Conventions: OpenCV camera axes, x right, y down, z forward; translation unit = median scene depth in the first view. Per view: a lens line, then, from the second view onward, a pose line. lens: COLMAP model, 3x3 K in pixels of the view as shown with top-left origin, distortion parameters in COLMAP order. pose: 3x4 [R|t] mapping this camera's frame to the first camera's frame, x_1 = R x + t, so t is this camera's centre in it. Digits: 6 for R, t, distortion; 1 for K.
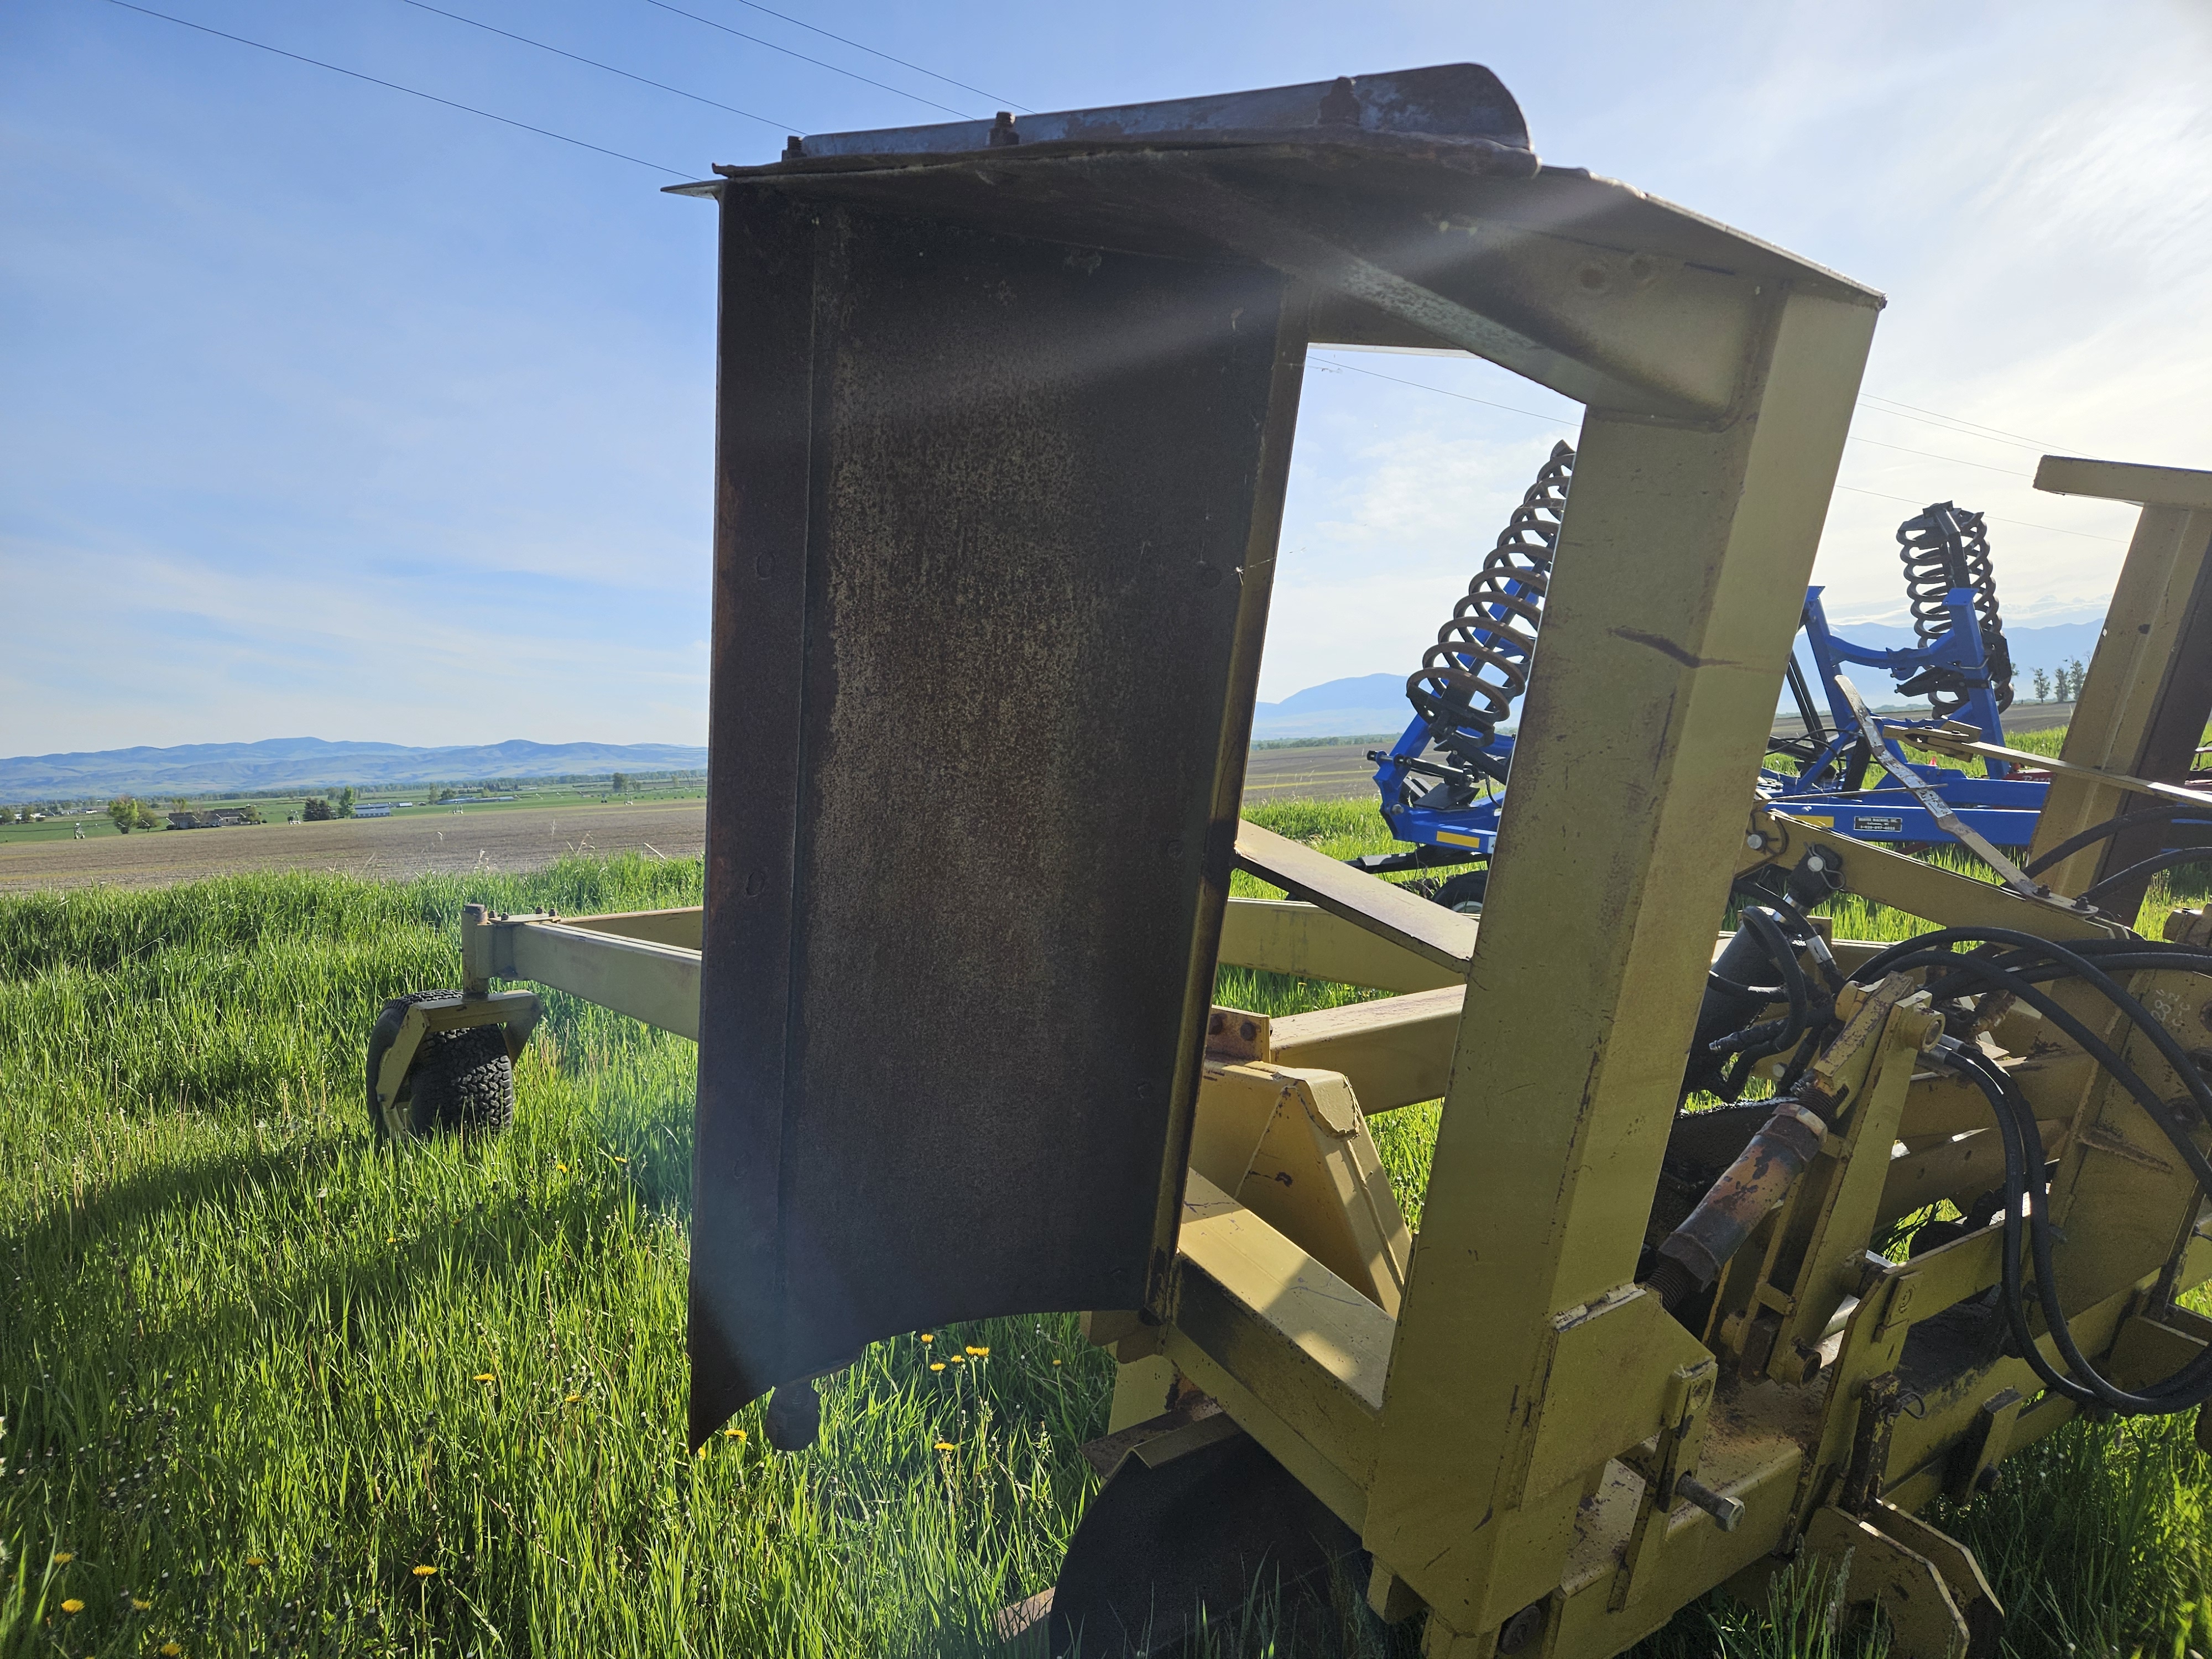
lens RADIAL K [[1485.2, 0, 1086.0], [0, 1485.2, 832.6], [0, 0, 1]] dist [0.079289, -0.066647]
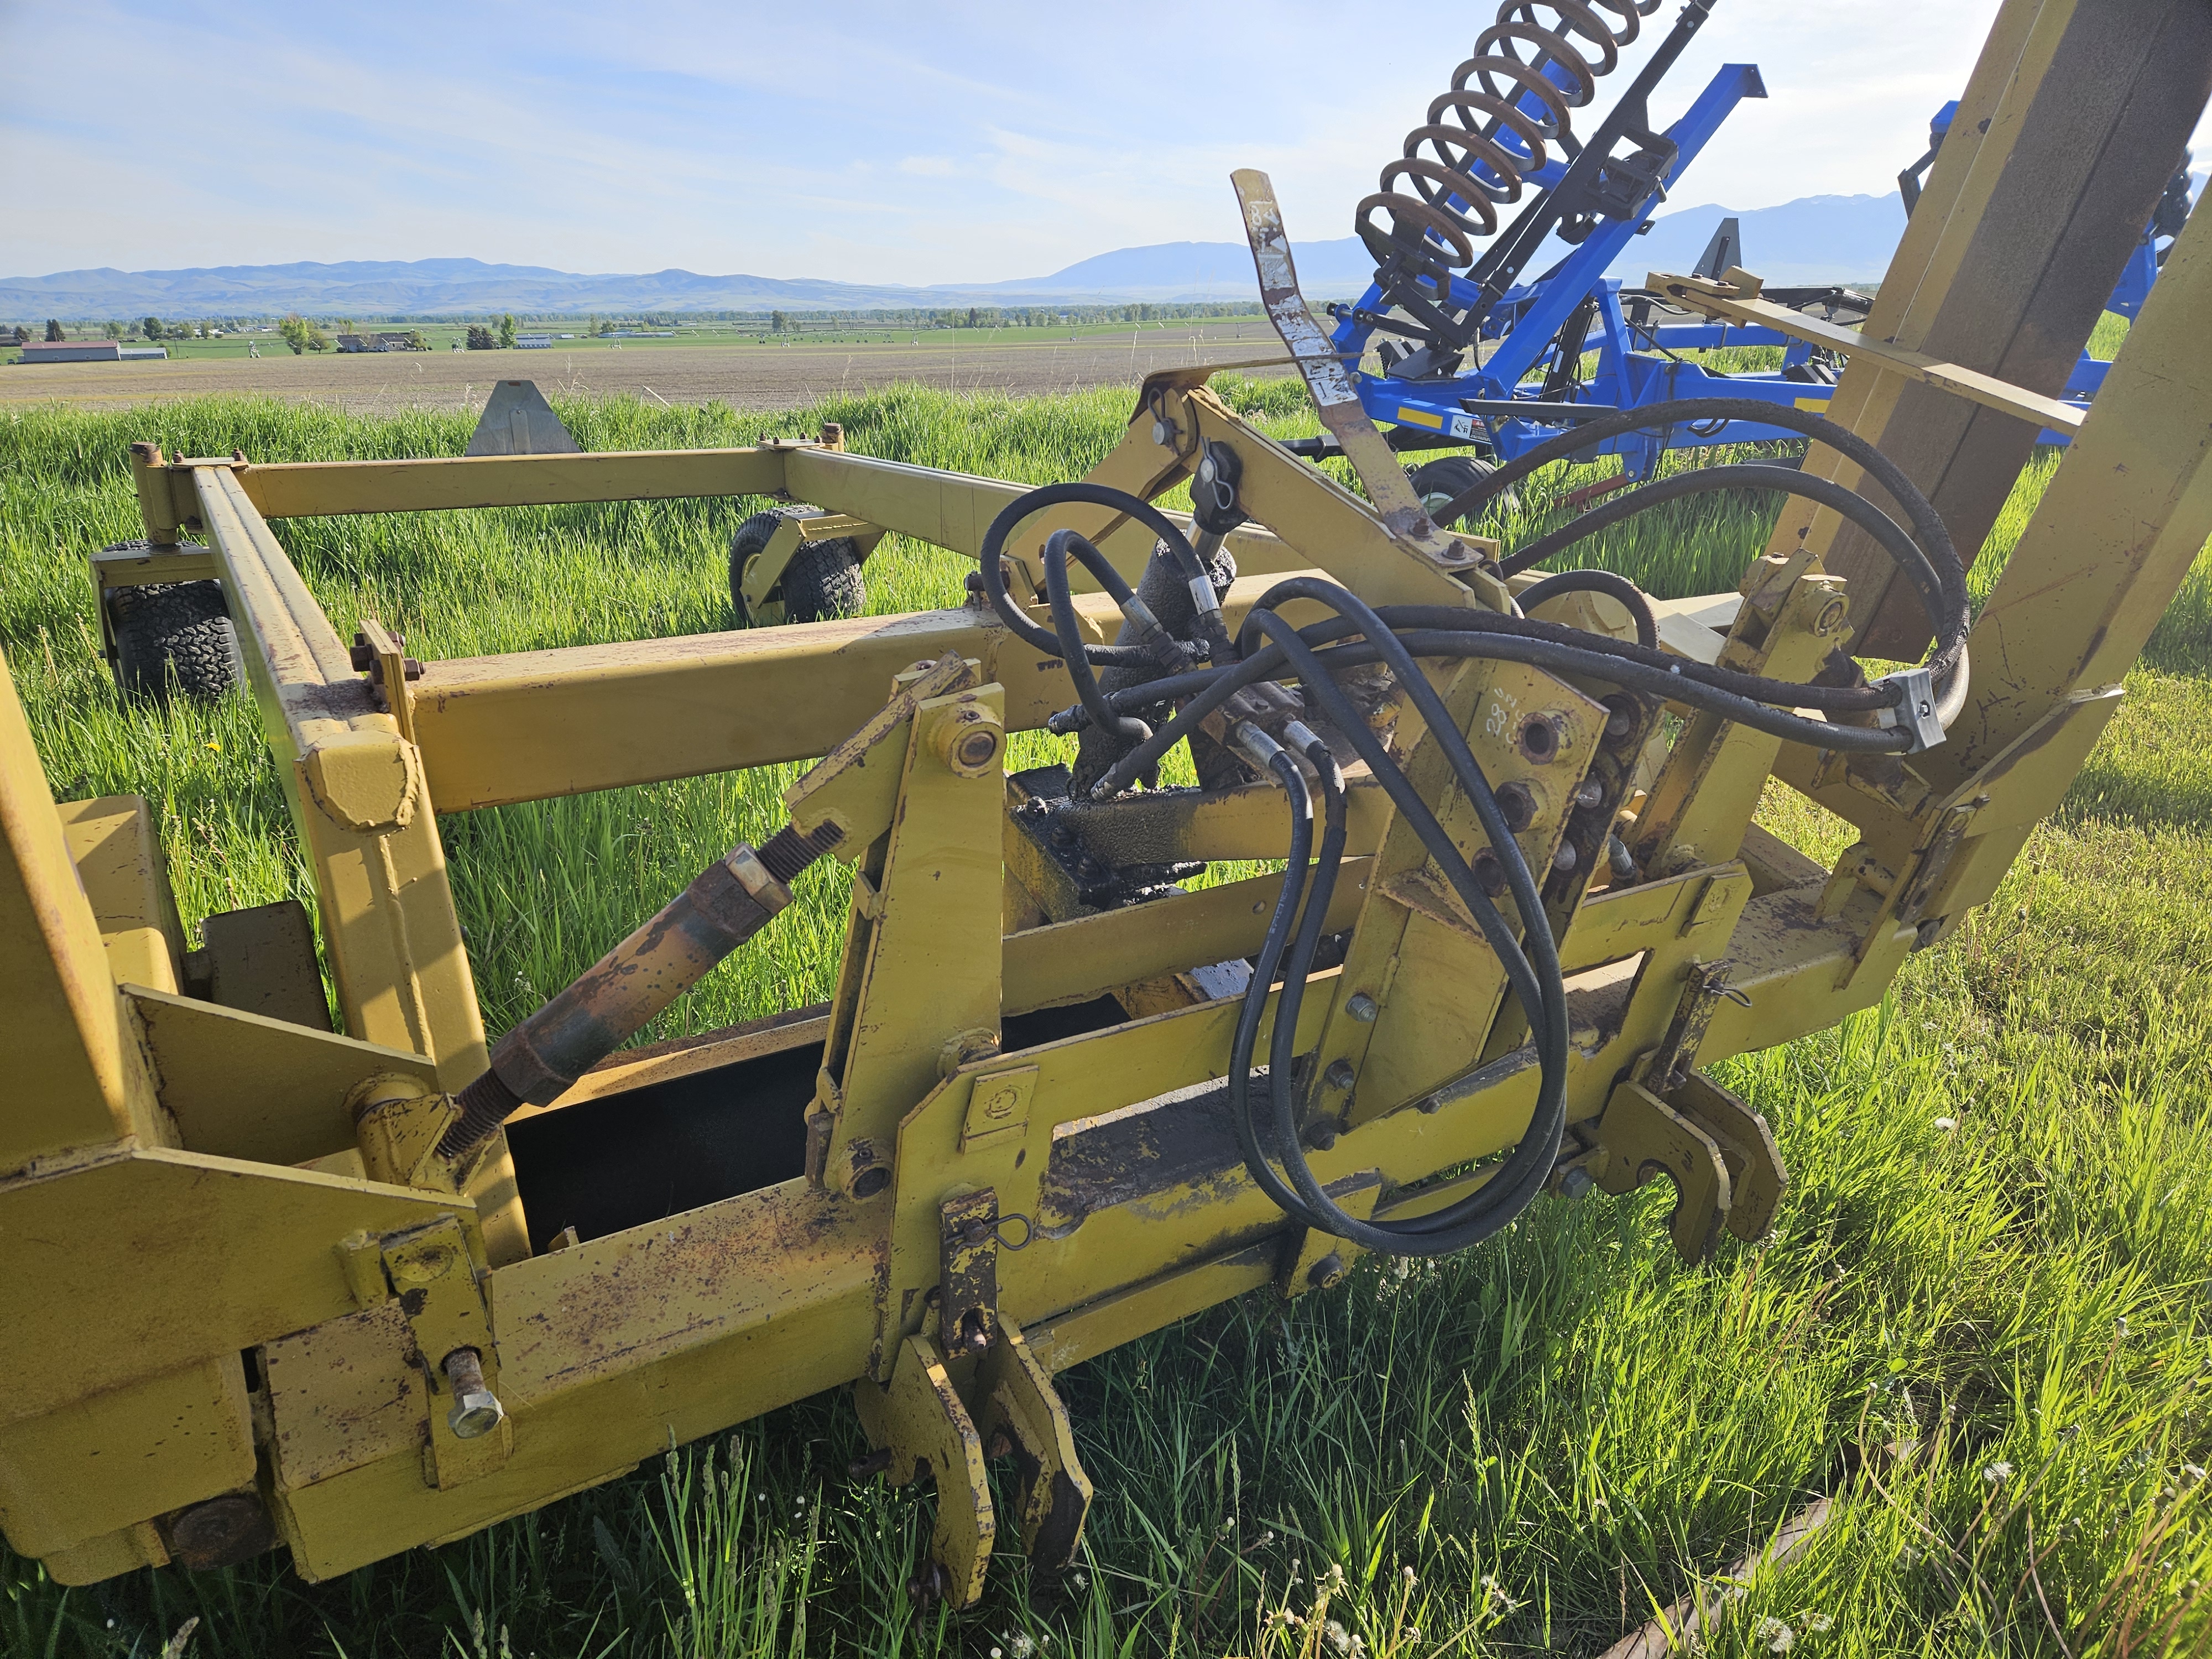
lens RADIAL K [[1485.2, 0, 1115.3], [0, 1485.2, 853.1], [0, 0, 1]] dist [0.079289, -0.066647]
pose [[0.994962, 0.062550, -0.078340, 0.091829], [-0.036828, 0.954885, 0.294682, -0.002185], [0.093238, -0.290313, 0.952379, 0.052455]]
